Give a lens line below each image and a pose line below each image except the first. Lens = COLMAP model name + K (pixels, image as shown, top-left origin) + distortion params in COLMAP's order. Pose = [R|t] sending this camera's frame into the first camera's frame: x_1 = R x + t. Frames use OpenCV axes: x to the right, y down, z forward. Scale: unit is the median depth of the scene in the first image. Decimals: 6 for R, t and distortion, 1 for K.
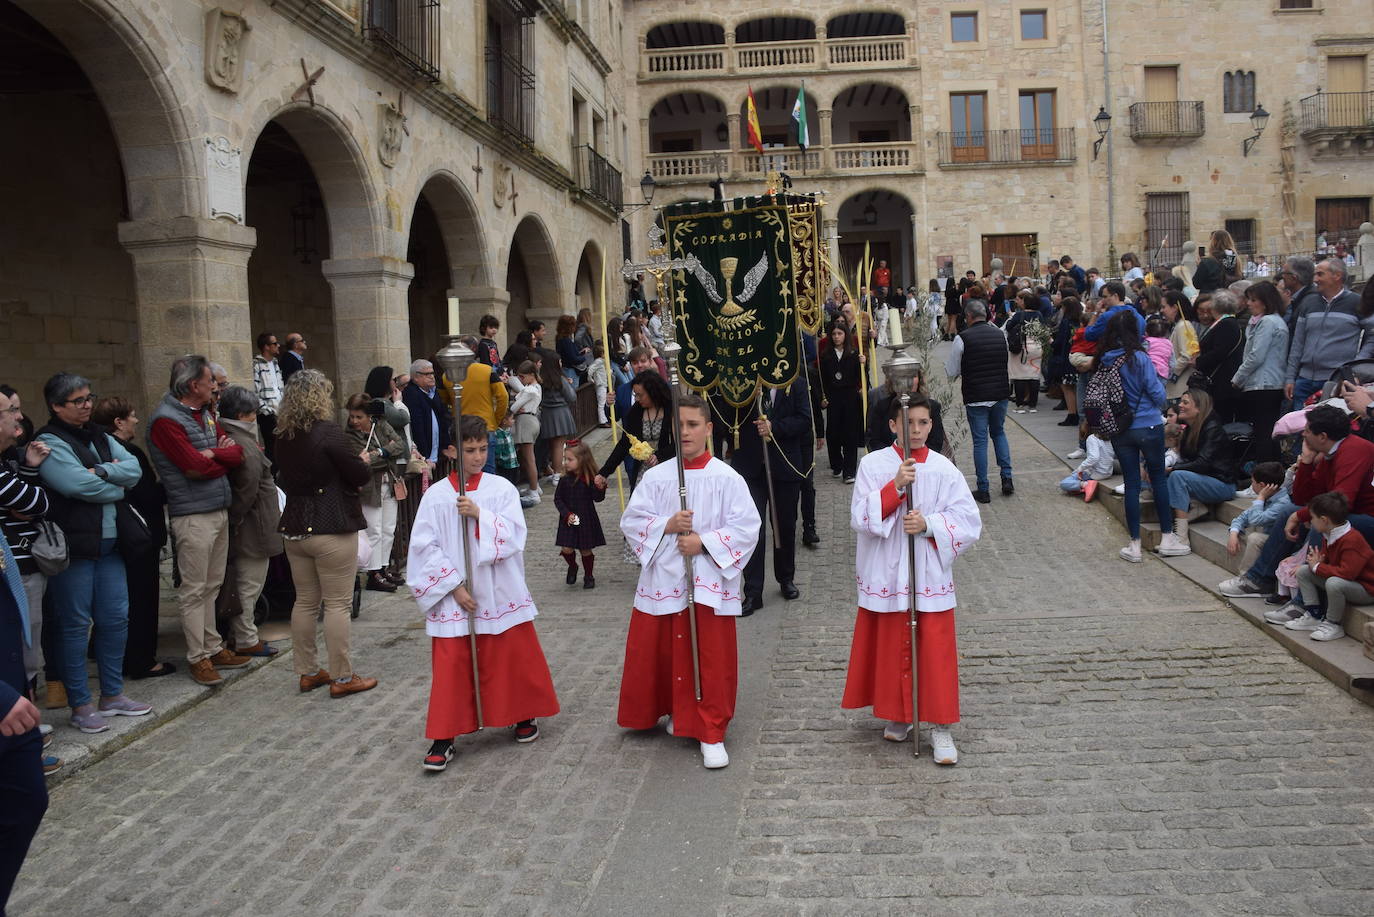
lens RADIAL K [[1047.0, 0, 692.8], [0, 1047.0, 467.7], [0, 0, 1]] dist [-0.168321, 0.111304]
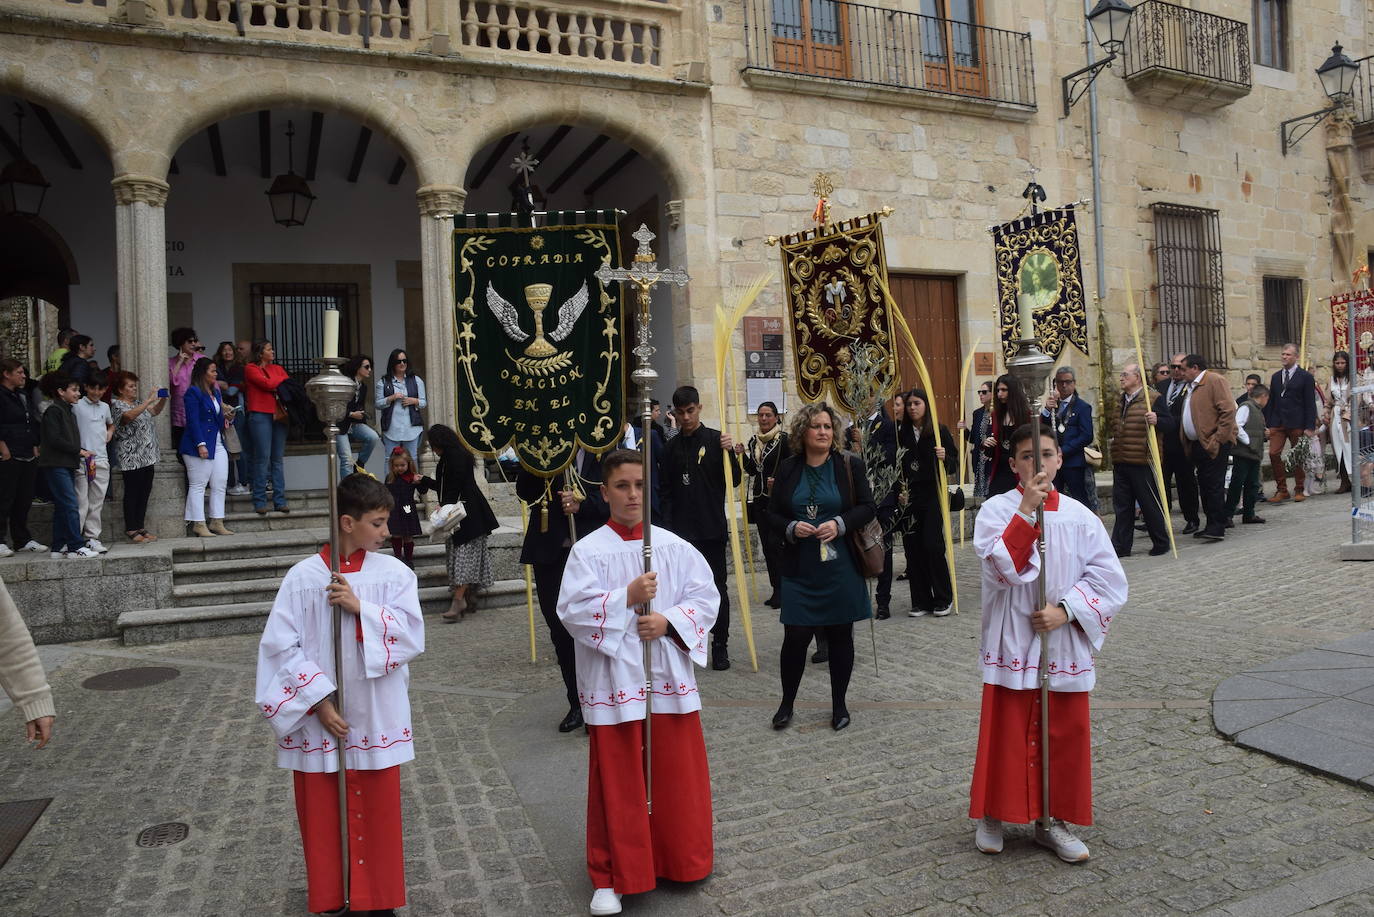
lens RADIAL K [[1076.3, 0, 691.9], [0, 1076.3, 474.2], [0, 0, 1]] dist [-0.159010, 0.119763]
pose [[0.882174, -0.002839, 0.470914, 0.045485], [0.051168, 0.994639, -0.089858, -0.119470], [-0.468135, 0.103366, 0.877591, 0.694120]]
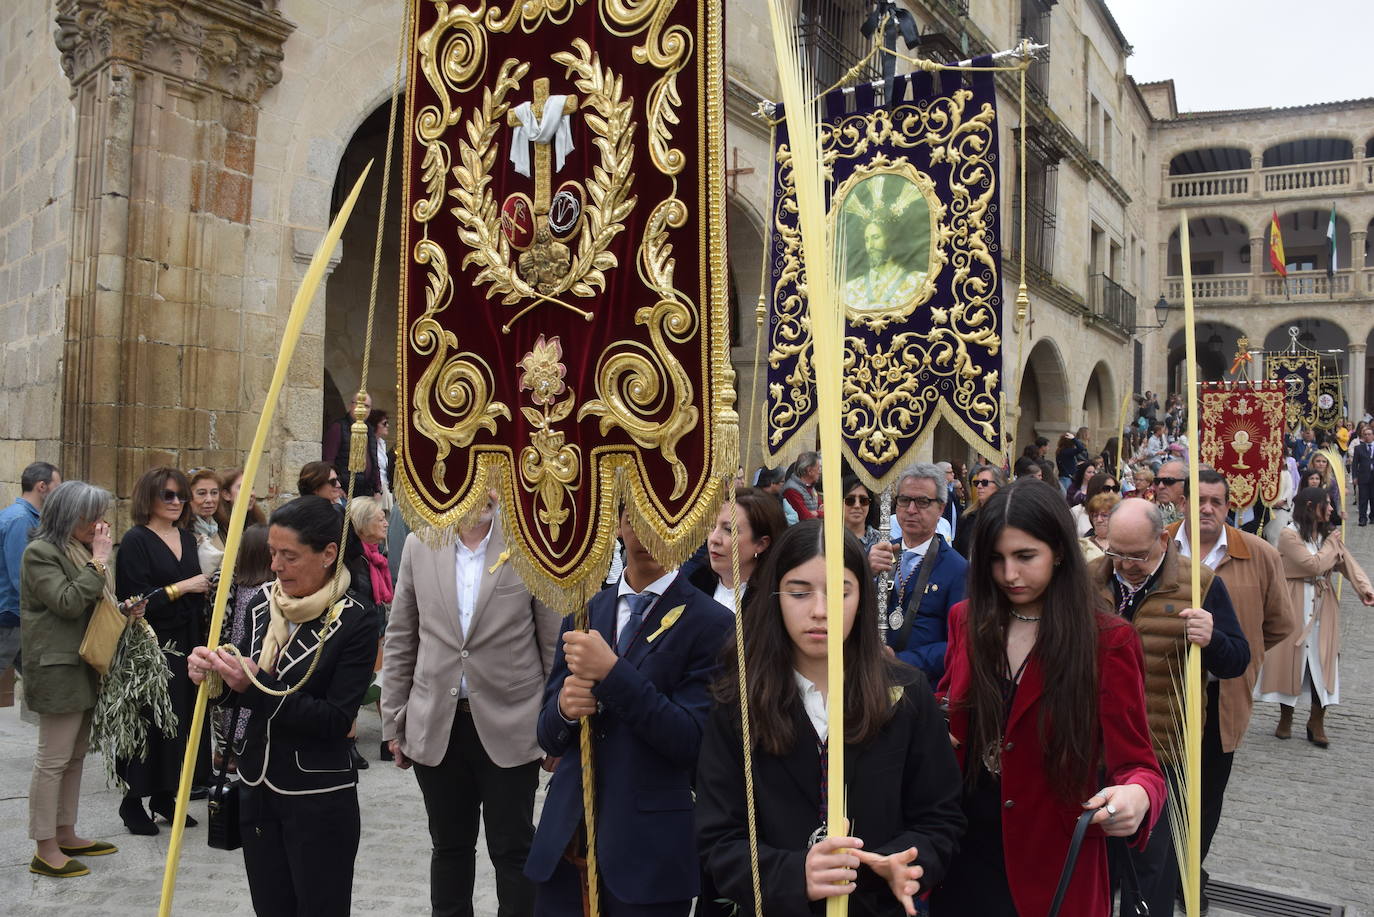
lens RADIAL K [[1047.0, 0, 692.8], [0, 1047.0, 467.7], [0, 0, 1]] dist [-0.168321, 0.111304]
pose [[0.884892, 0.070940, -0.460362, 0.017202], [-0.114214, 0.991208, -0.066796, 0.007566], [0.451576, 0.111687, 0.885215, -0.090905]]
